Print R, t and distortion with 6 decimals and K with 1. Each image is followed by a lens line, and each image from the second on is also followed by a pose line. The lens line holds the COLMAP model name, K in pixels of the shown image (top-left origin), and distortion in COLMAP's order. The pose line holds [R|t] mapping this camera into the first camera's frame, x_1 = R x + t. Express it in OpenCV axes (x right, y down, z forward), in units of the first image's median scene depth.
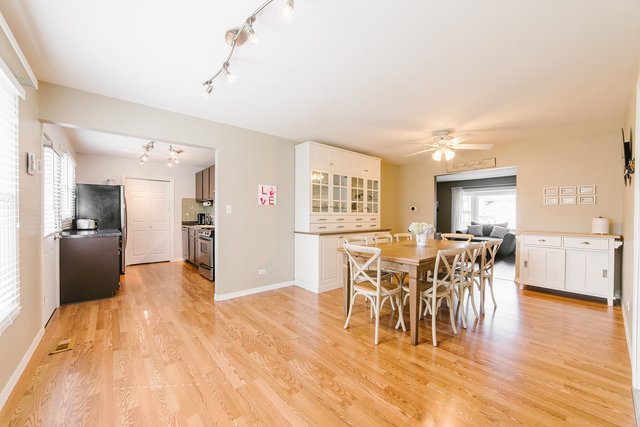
lens RADIAL K [[254.7, 0, 320.5], [0, 254.7, 215.7], [0, 0, 1]] dist [-0.003286, 0.001418]
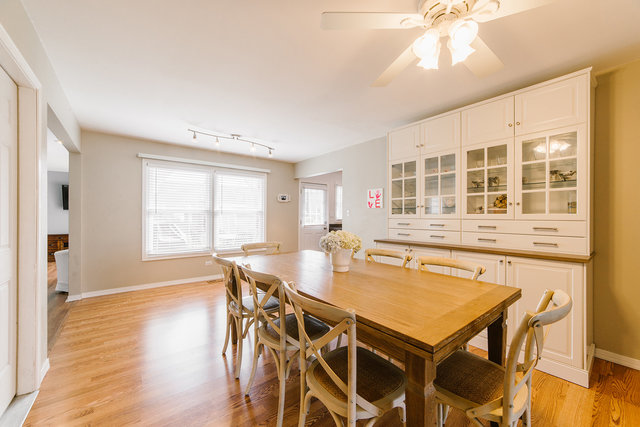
lens RADIAL K [[254.7, 0, 317.9], [0, 254.7, 213.5], [0, 0, 1]] dist [-0.003286, 0.001418]
pose [[-0.059198, -0.017519, -0.998093, 0.847410], [-0.013630, 0.999767, -0.016740, -0.000266], [0.998153, 0.012613, -0.059423, 0.854305]]
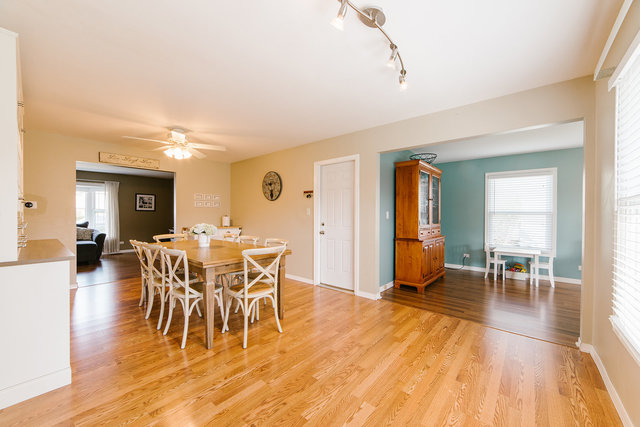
lens RADIAL K [[254.7, 0, 321.1], [0, 254.7, 216.3], [0, 0, 1]] dist [-0.003286, 0.001418]
pose [[-0.171651, -0.011742, 0.985088, -0.558891], [-0.000005, 0.999929, 0.011918, -0.010104], [-0.985158, 0.002041, -0.171639, 0.630317]]
